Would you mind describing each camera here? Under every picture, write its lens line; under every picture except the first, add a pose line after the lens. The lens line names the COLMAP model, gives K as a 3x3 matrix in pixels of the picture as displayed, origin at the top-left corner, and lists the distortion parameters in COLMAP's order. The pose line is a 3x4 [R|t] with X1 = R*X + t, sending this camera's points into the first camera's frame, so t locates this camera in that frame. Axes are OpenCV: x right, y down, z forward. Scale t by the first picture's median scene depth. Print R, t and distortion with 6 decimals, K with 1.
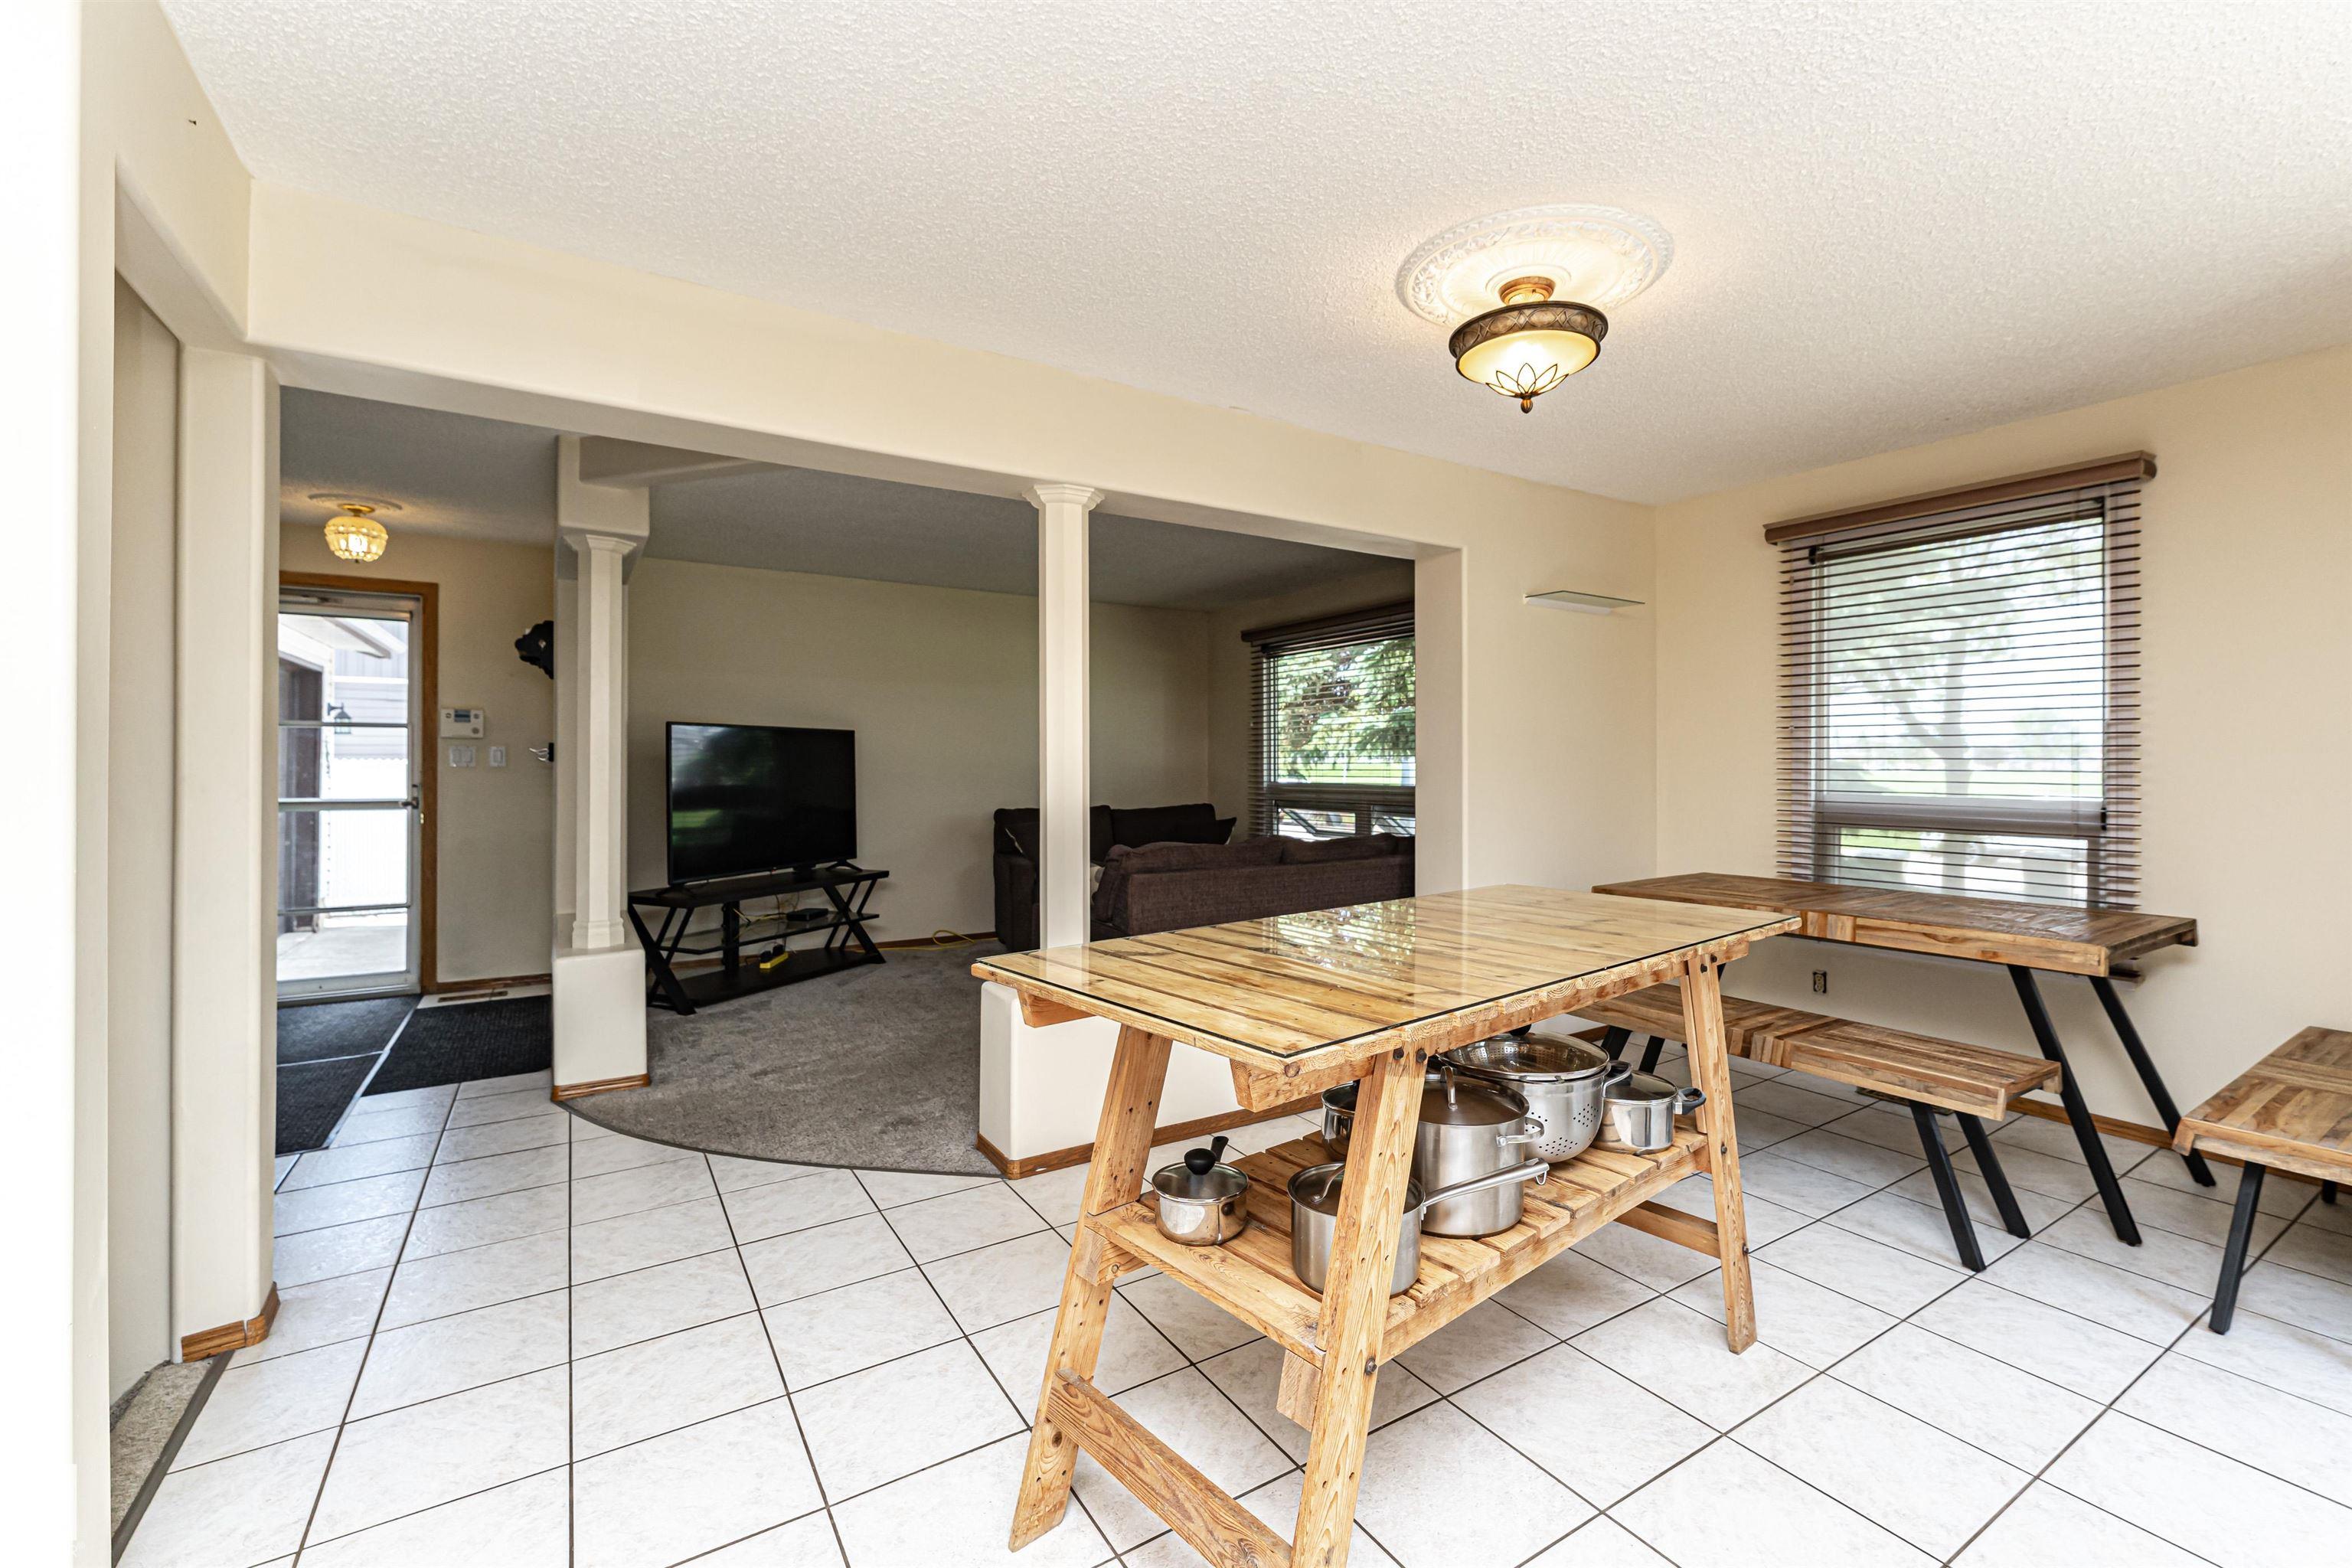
lens RADIAL K [[994.7, 0, 1189.8], [0, 994.7, 756.9], [0, 0, 1]] dist [0.001227, 0.000030]
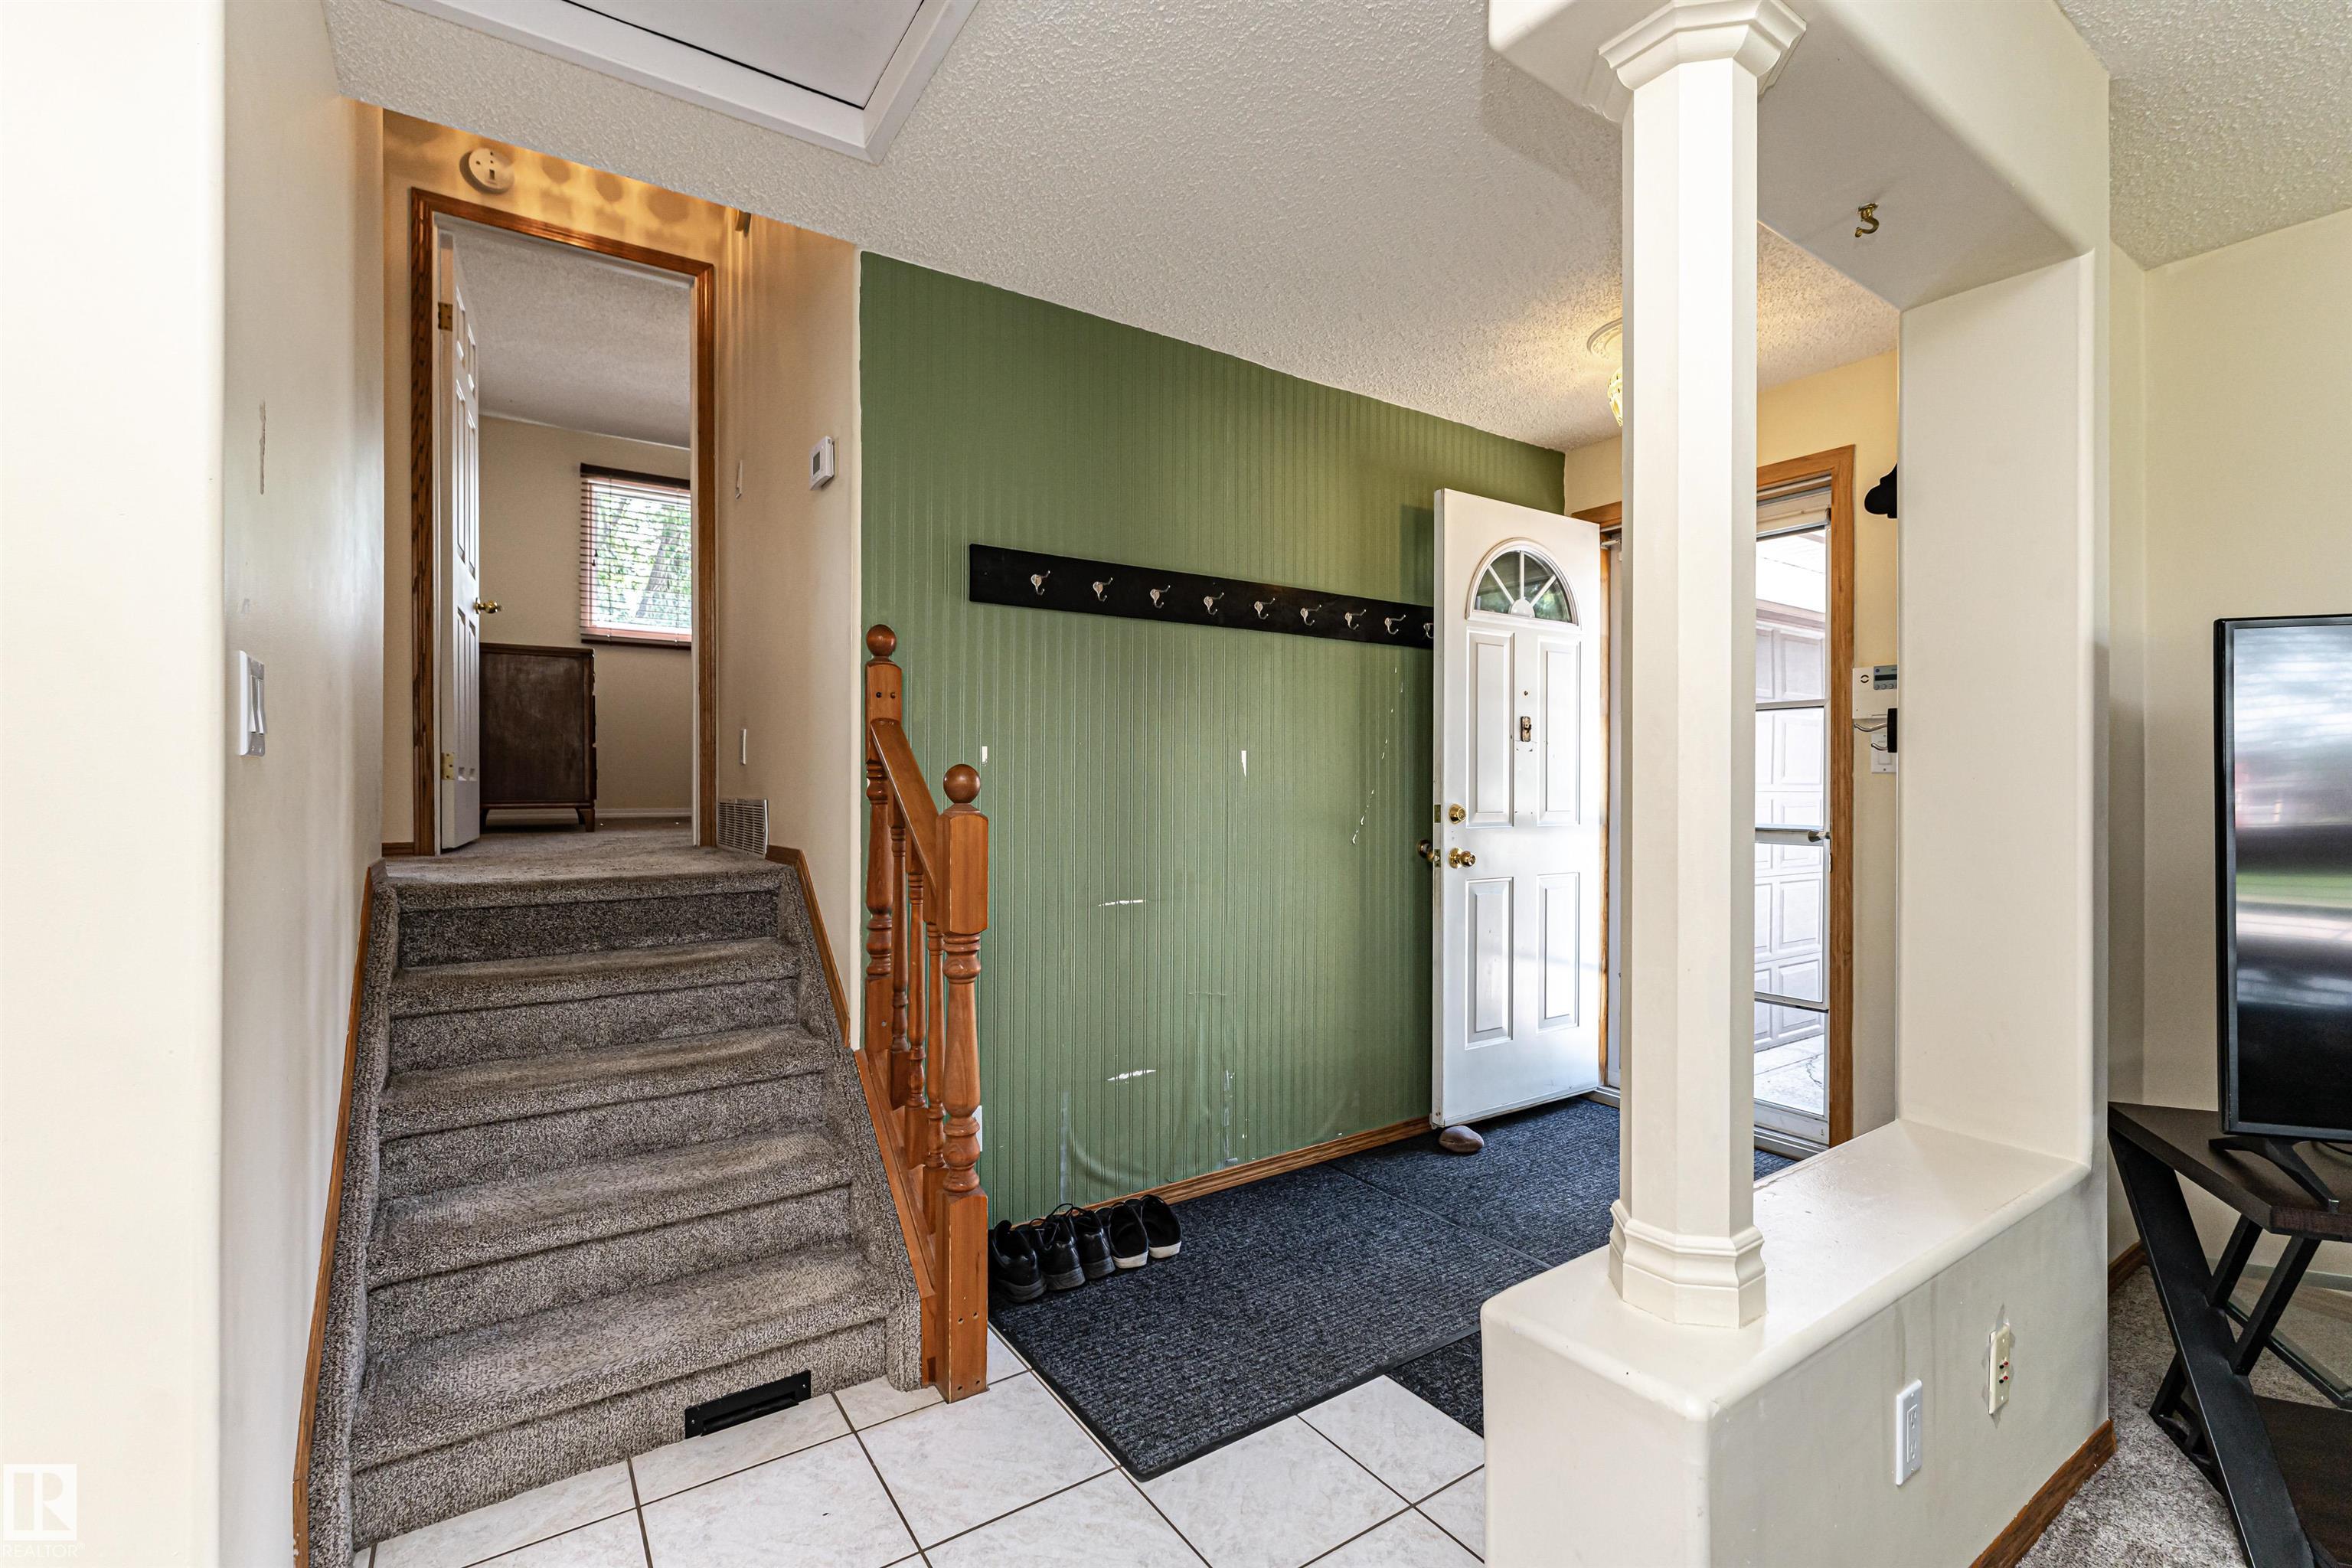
lens RADIAL K [[1013.4, 0, 1170.0], [0, 1013.4, 783.3], [0, 0, 1]] dist [-0.002770, -0.000852]
pose [[0.018627, 0.002665, -0.999823, -0.307815], [0.003732, 0.999989, 0.002735, 0.020126], [0.999820, -0.003782, 0.018617, 0.968276]]
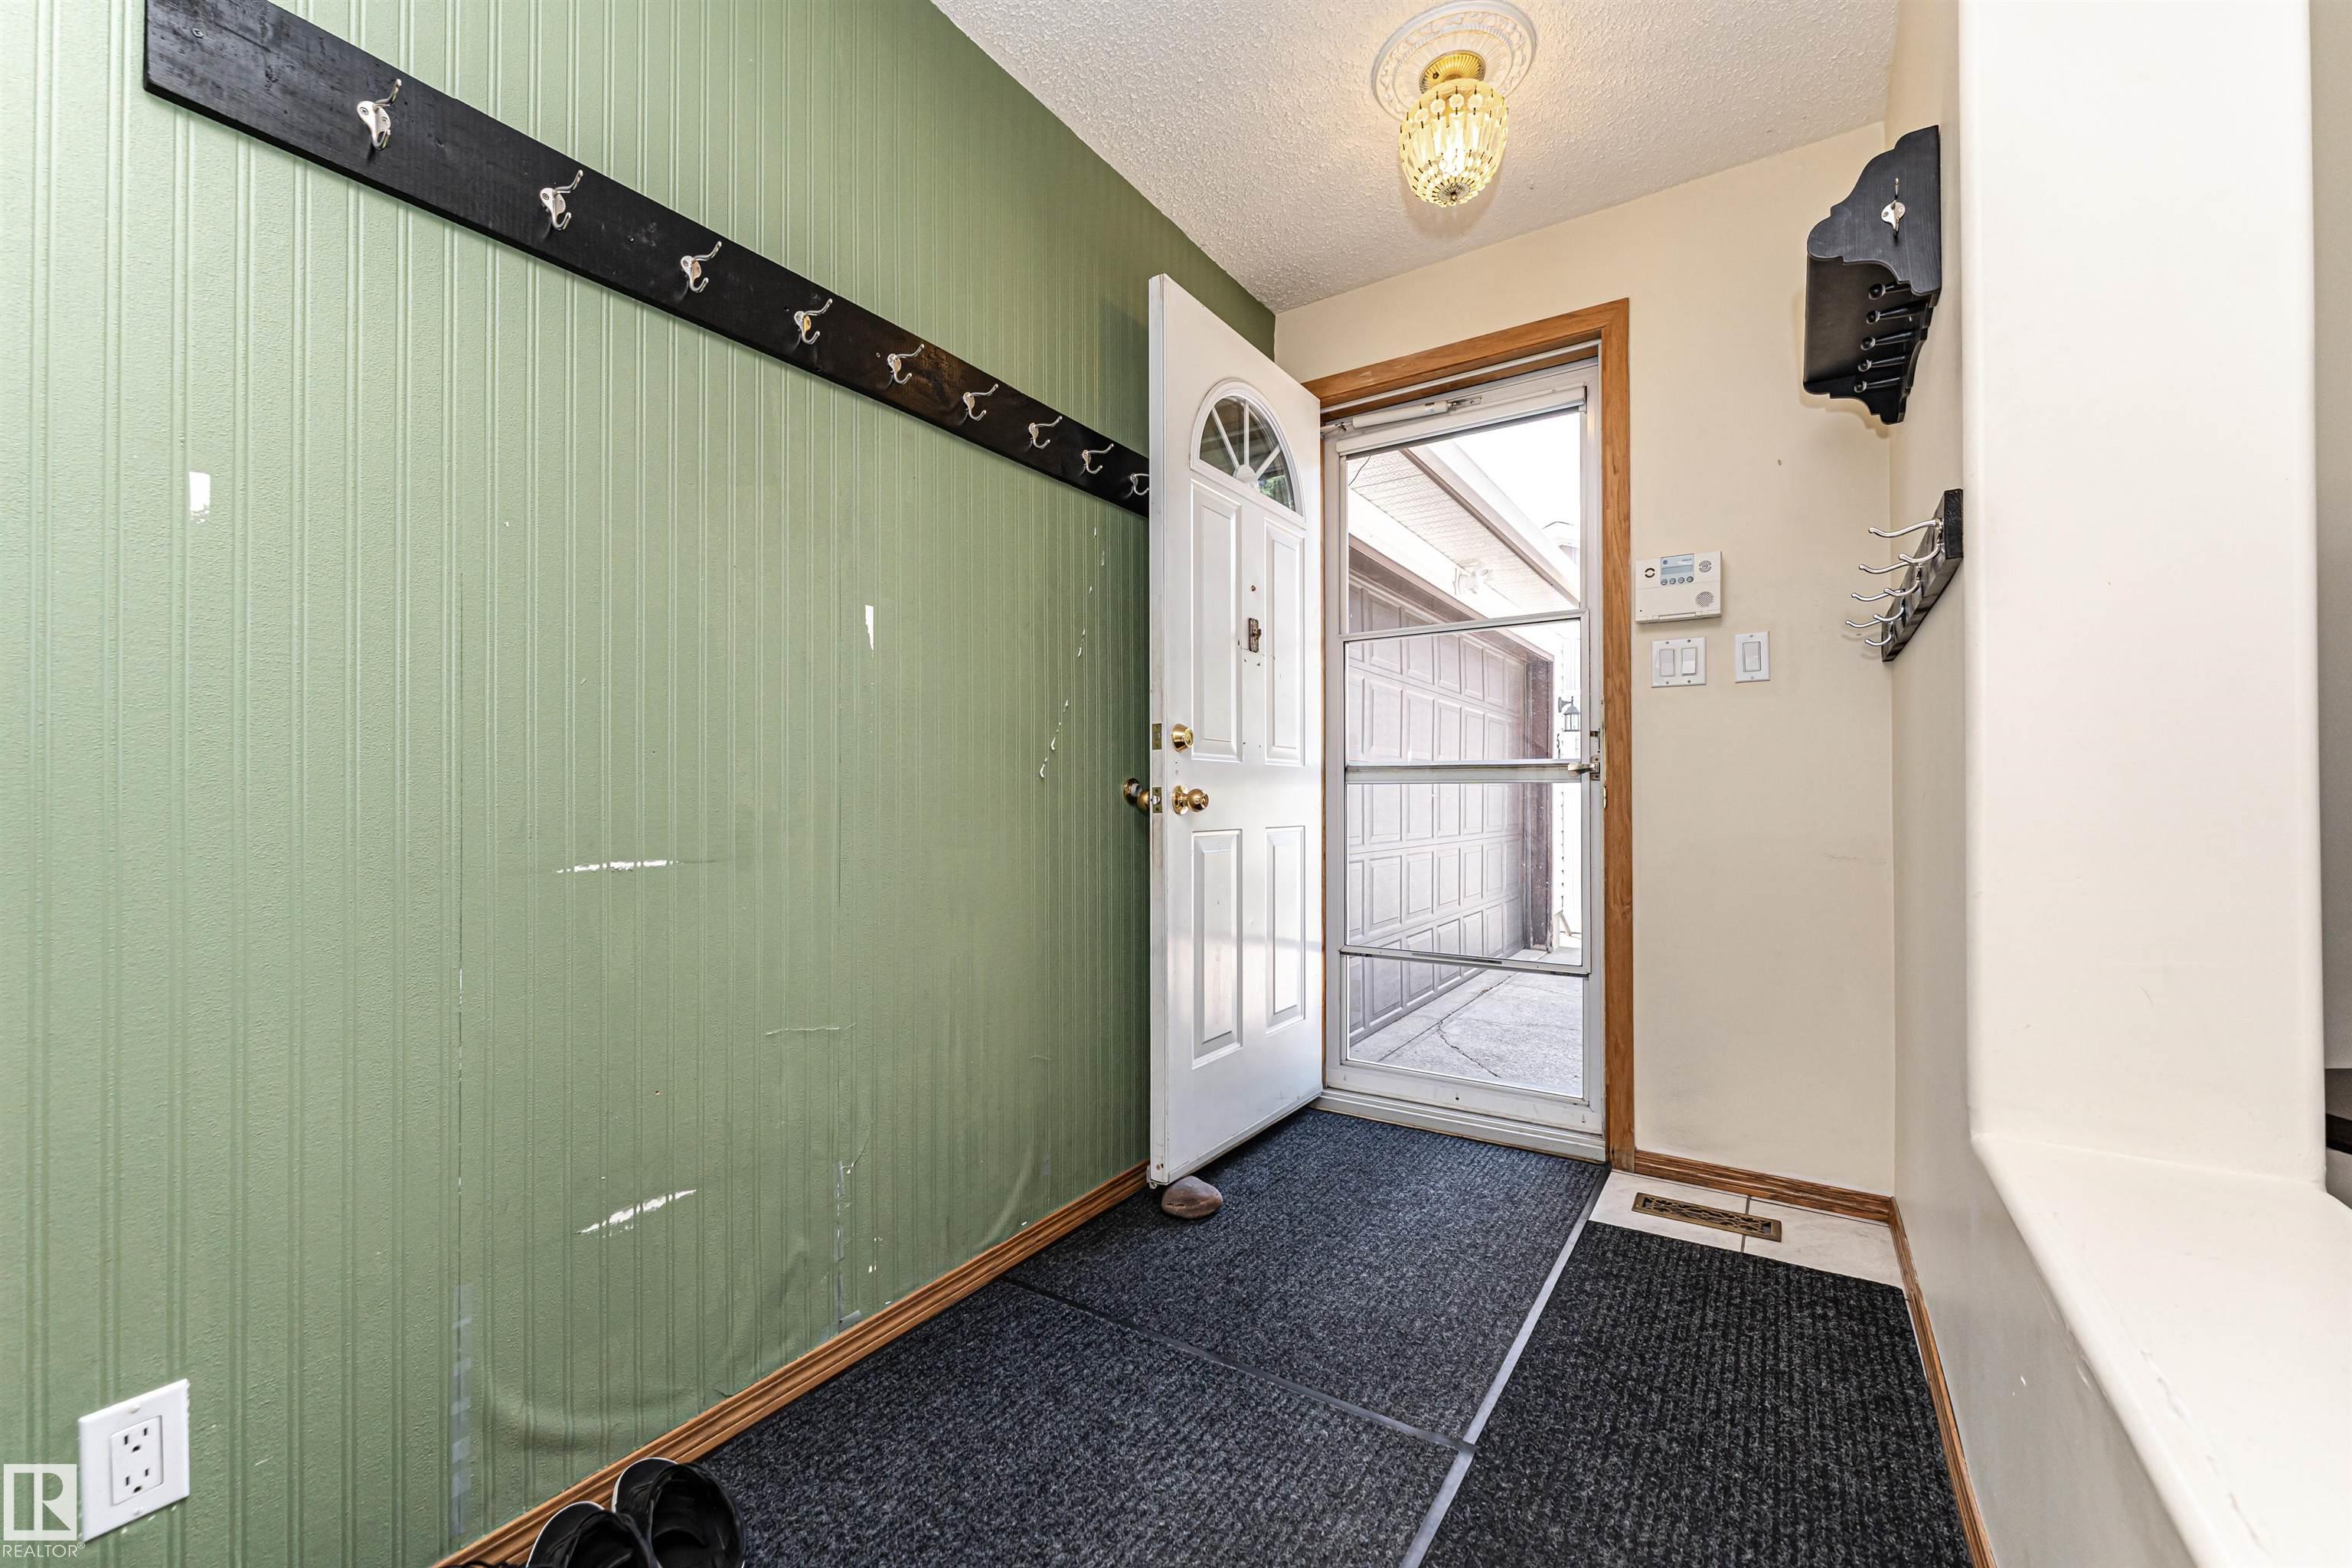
lens RADIAL K [[949.4, 0, 1180.3], [0, 949.4, 788.9], [0, 0, 1]] dist [-0.001751, -0.000627]
pose [[0.414879, -0.006671, -0.909852, -0.697736], [0.006409, 0.999970, -0.004409, 0.092962], [0.909854, -0.004002, 0.414910, 0.992940]]
